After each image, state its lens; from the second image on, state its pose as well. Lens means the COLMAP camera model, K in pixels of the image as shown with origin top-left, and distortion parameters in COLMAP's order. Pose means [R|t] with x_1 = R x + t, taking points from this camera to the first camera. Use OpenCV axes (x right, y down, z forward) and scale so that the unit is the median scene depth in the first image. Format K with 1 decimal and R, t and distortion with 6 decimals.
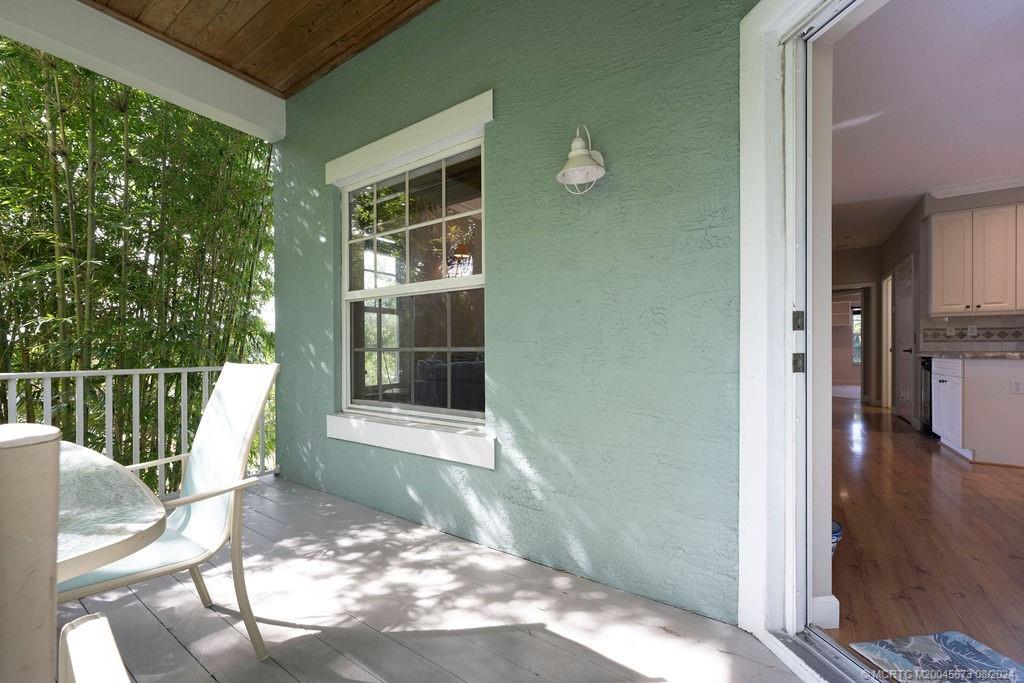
lens RADIAL K [[417.6, 0, 510.4], [0, 417.6, 350.2], [0, 0, 1]] dist [0.000797, 0.000117]
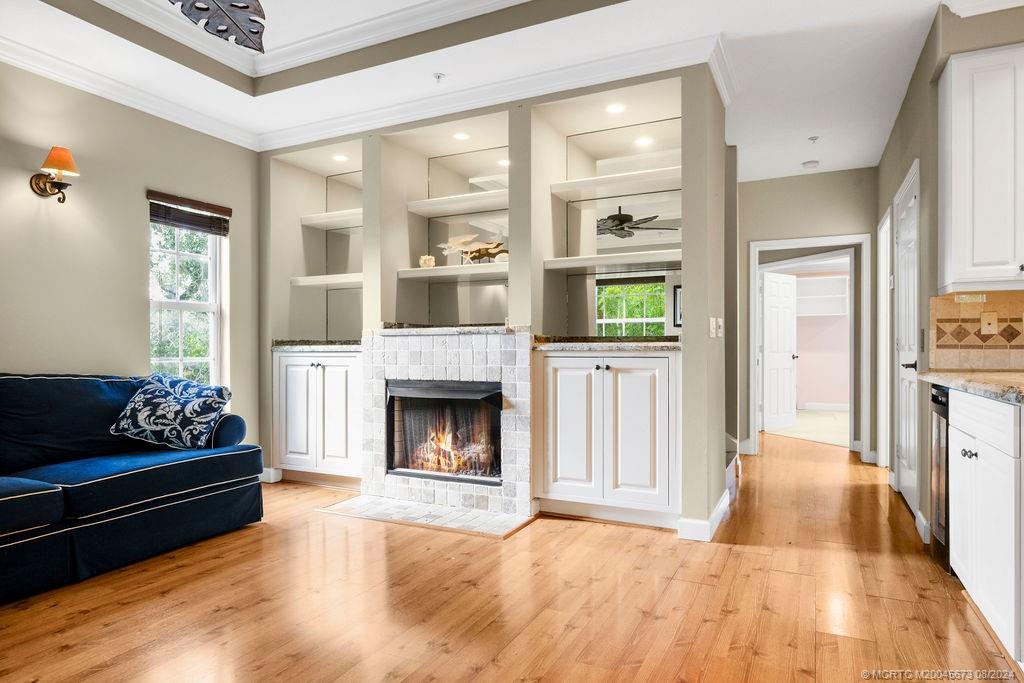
lens RADIAL K [[613.6, 0, 512.2], [0, 613.6, 356.0], [0, 0, 1]] dist [0.001717, -0.000827]
pose [[0.988778, -0.000640, 0.149390, 0.454383], [-0.000338, 0.999979, 0.006519, -0.016227], [-0.149391, -0.006497, 0.988757, 0.430168]]
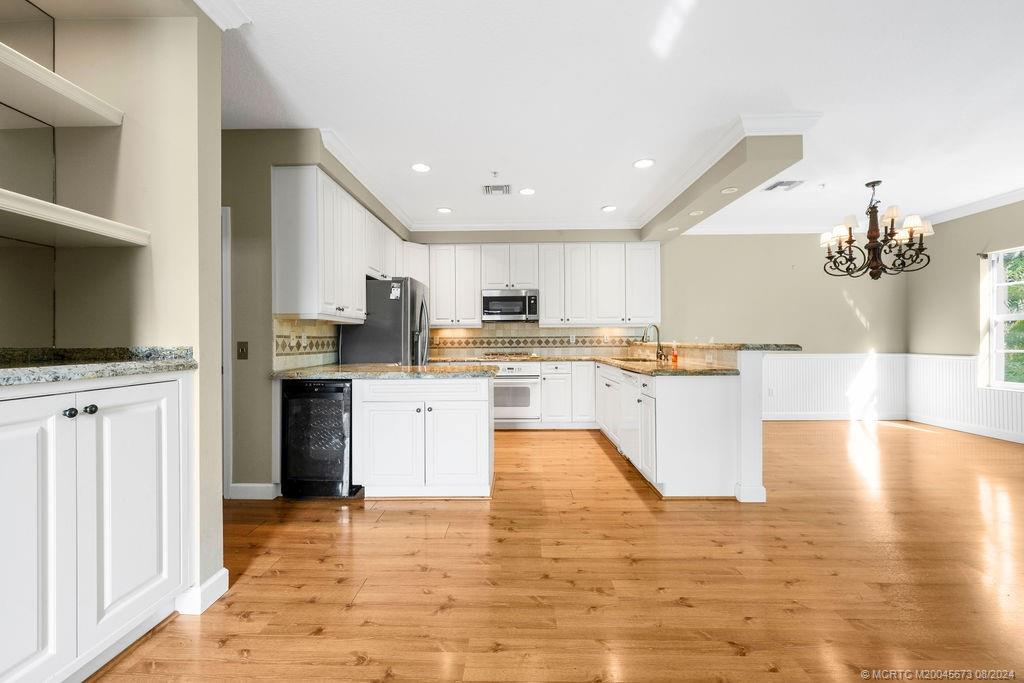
lens RADIAL K [[405.1, 0, 510.0], [0, 405.1, 338.1], [0, 0, 1]] dist [0.000624, 0.000192]
pose [[-0.551051, 0.010260, 0.834409, 0.291960], [0.011798, 0.999920, -0.004504, -0.041770], [-0.834388, 0.007362, -0.551128, 1.091520]]
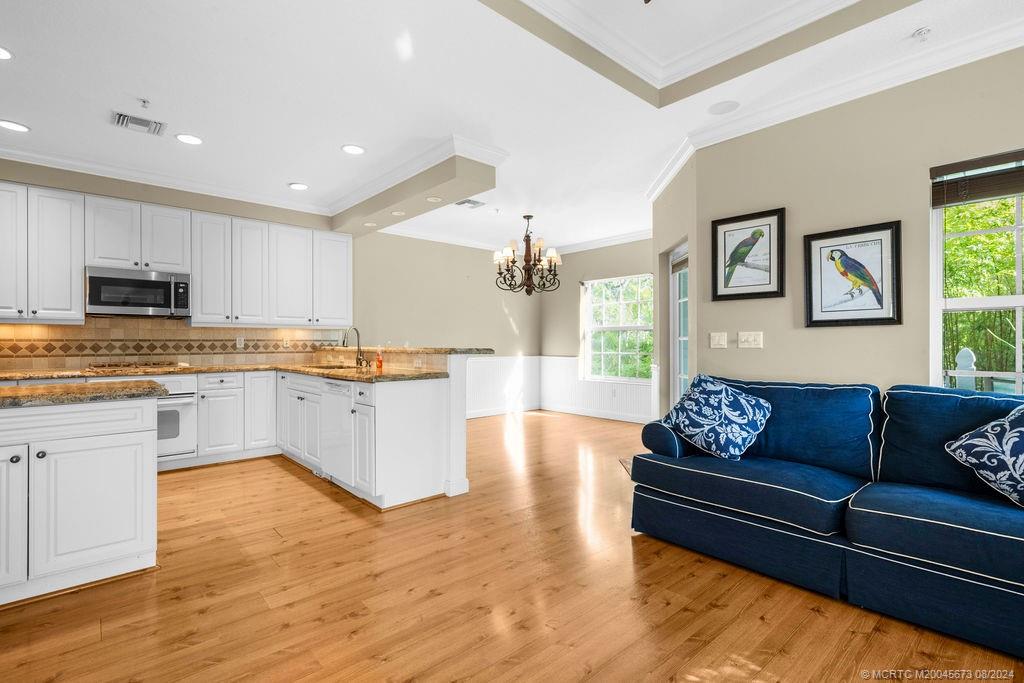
lens RADIAL K [[477.8, 0, 512.0], [0, 477.8, 341.5], [0, 0, 1]] dist [-0.001900, -0.000017]
pose [[-0.972299, 0.005704, 0.233671, 0.335847], [0.006090, 0.999981, 0.000932, -0.042602], [-0.233662, 0.002329, -0.972315, 1.190008]]
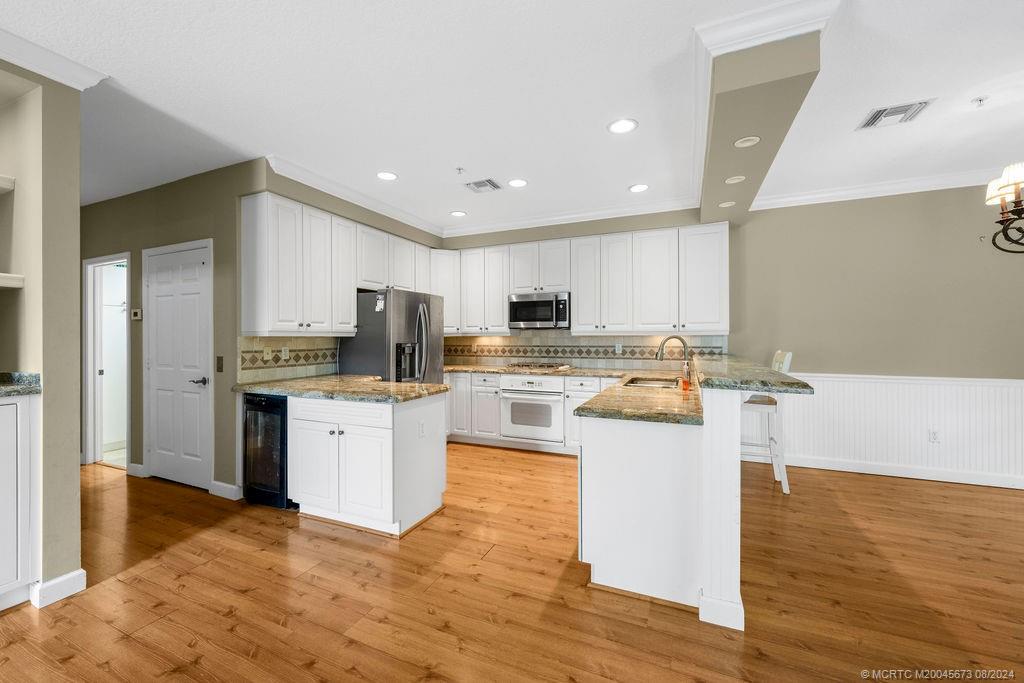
lens RADIAL K [[407.7, 0, 508.9], [0, 407.7, 335.2], [0, 0, 1]] dist [-0.000642, 0.000137]
pose [[-0.181940, 0.006728, 0.983287, 0.249658], [0.008304, 0.999951, -0.005305, -0.073705], [-0.983275, 0.007200, -0.181987, 0.717170]]
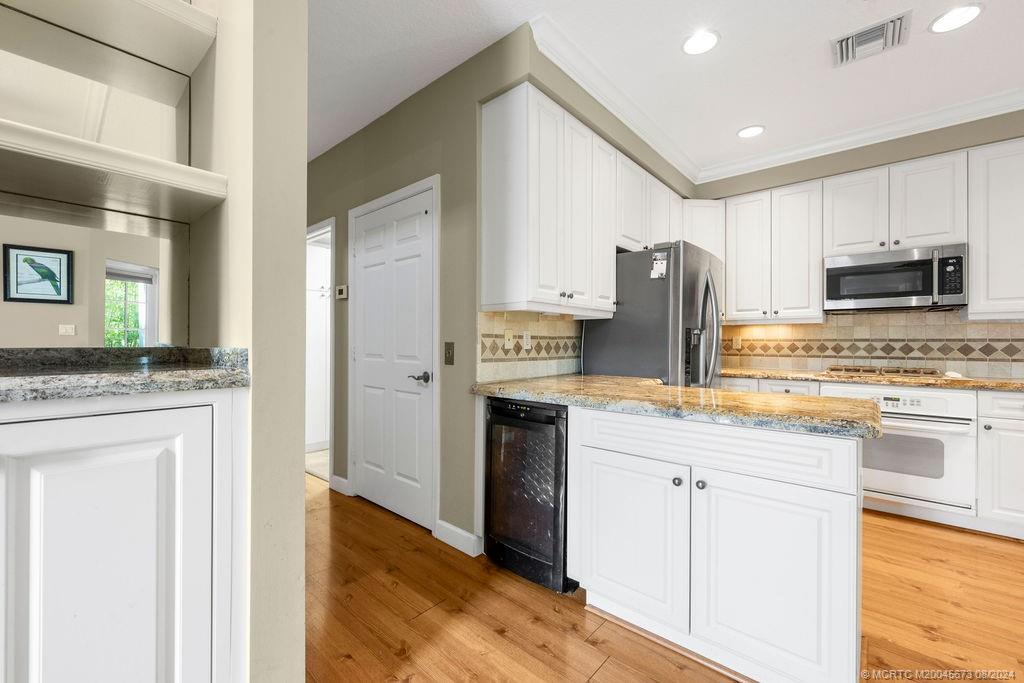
lens RADIAL K [[418.2, 0, 509.8], [0, 418.2, 341.6], [0, 0, 1]] dist [-0.000744, 0.000007]
pose [[0.115114, 0.005490, 0.993337, 0.552926], [-0.000792, 0.999985, -0.005435, -0.041951], [-0.993352, -0.000161, 0.115117, 0.957811]]
